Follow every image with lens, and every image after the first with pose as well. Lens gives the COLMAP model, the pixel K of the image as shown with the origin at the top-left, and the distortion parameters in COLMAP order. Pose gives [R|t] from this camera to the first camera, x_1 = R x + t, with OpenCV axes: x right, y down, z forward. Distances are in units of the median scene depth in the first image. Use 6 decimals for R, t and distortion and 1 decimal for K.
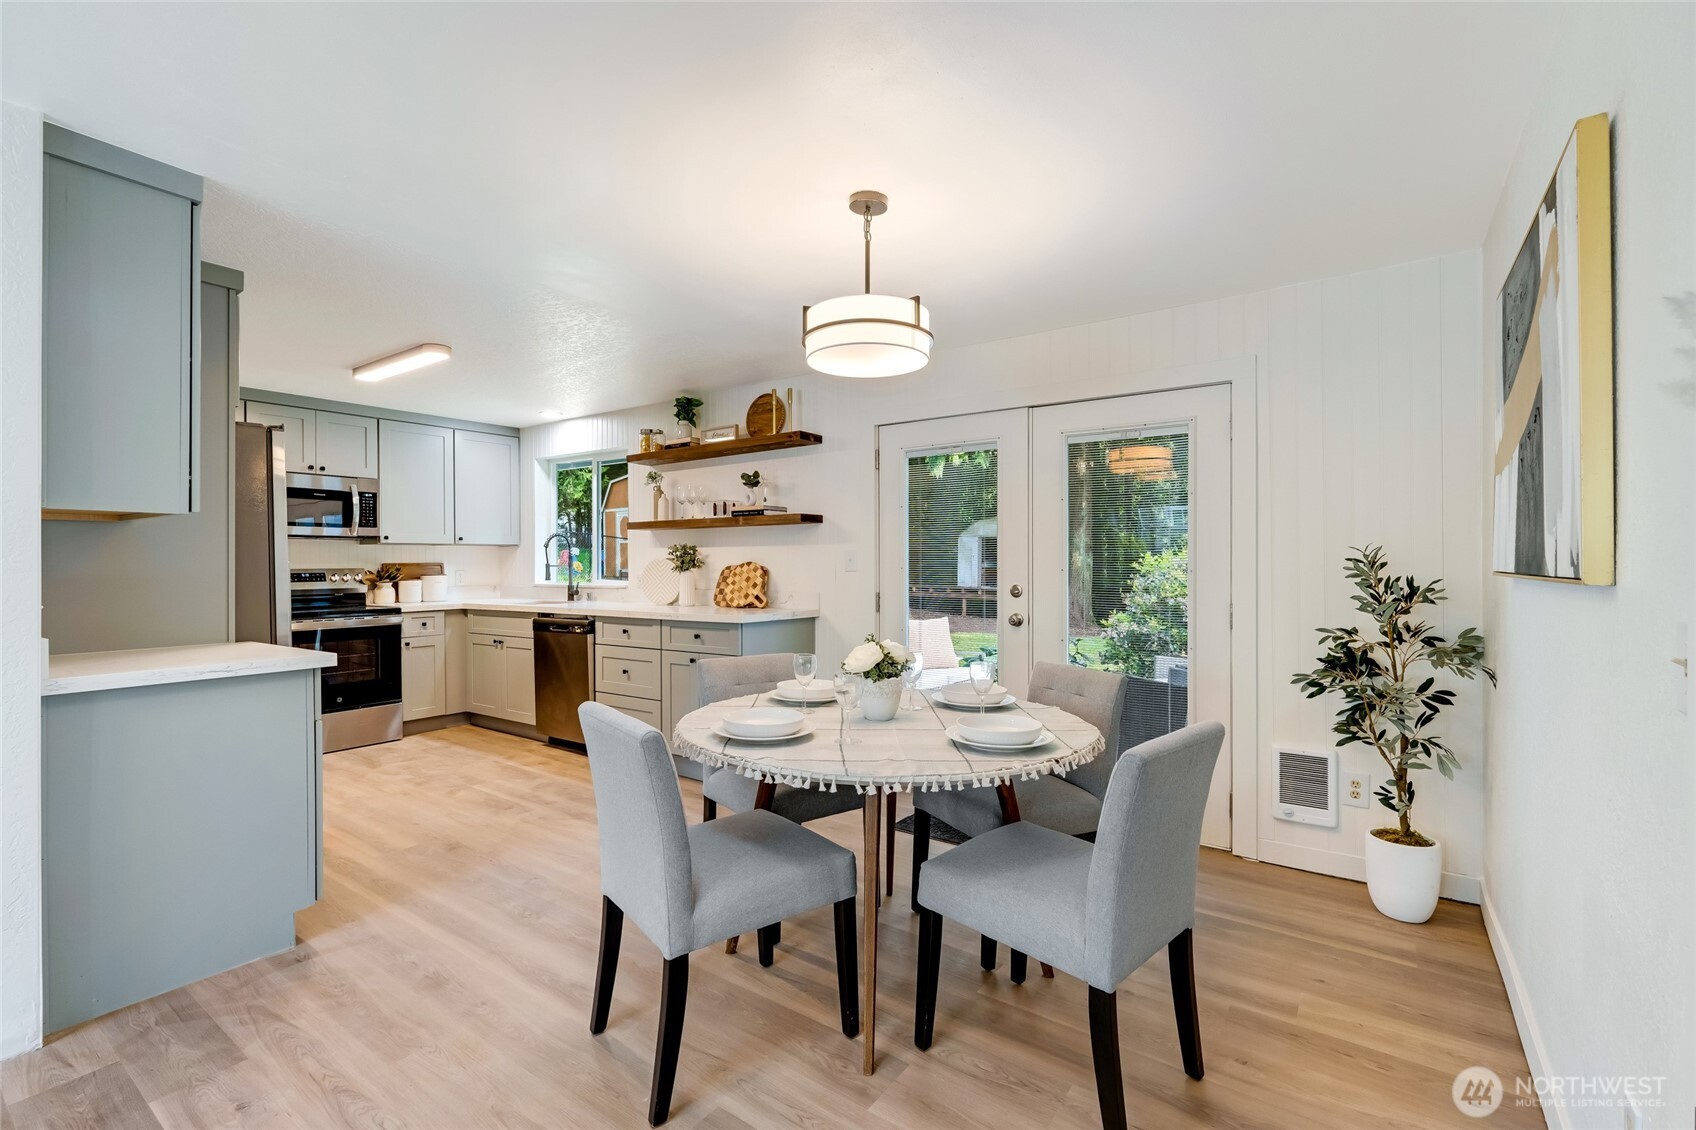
lens RADIAL K [[735.0, 0, 844.1], [0, 735.0, 565.2], [0, 0, 1]] dist [-0.005453, 0.001569]
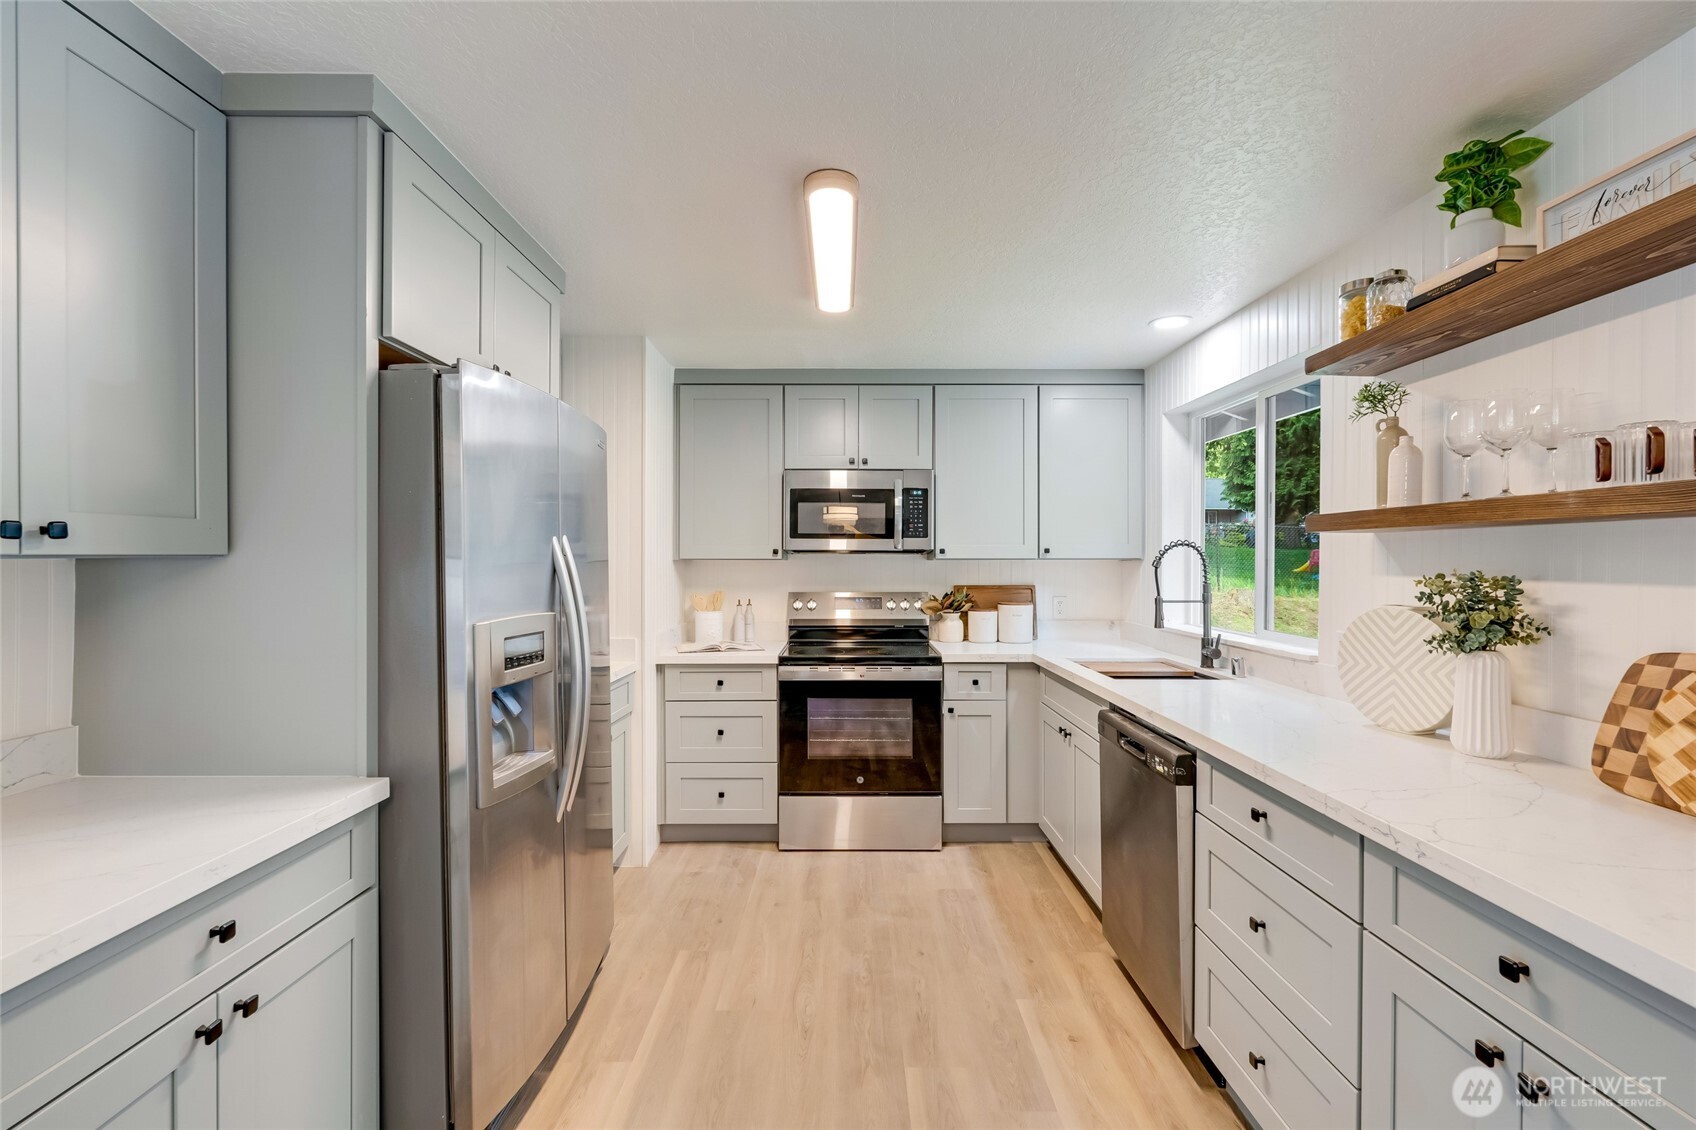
lens RADIAL K [[735.0, 0, 854.7], [0, 735.0, 562.4], [0, 0, 1]] dist [-0.005453, 0.001569]
pose [[0.589271, 0.008892, -0.807886, -0.108398], [-0.007220, 0.999957, 0.005740, -0.032441], [0.807903, 0.002450, 0.589310, 0.551606]]
